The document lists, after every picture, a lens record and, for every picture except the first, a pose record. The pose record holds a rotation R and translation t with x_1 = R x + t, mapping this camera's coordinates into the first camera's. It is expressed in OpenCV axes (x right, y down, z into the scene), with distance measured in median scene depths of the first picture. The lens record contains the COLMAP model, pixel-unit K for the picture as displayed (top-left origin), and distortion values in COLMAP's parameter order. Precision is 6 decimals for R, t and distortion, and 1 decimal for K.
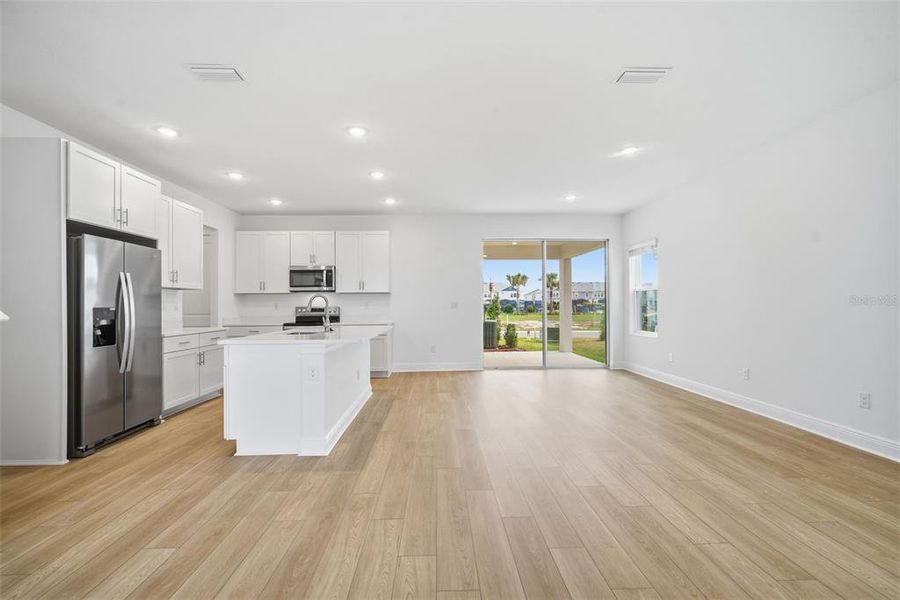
lens RADIAL K [[392.4, 0, 448.5], [0, 392.4, 305.7], [0, 0, 1]] dist [-0.007494, 0.001000]
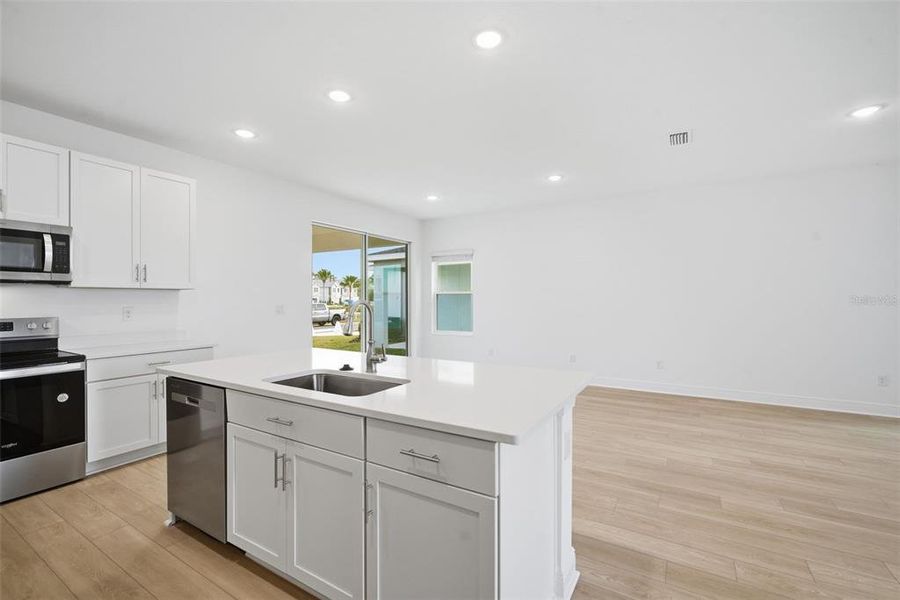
lens RADIAL K [[392.4, 0, 452.4], [0, 392.4, 302.9], [0, 0, 1]] dist [-0.007494, 0.001000]
pose [[0.548215, -0.000703, 0.836337, -0.610919], [0.001055, 0.999999, 0.000149, -0.020192], [-0.836337, 0.000801, 0.548216, 0.558890]]
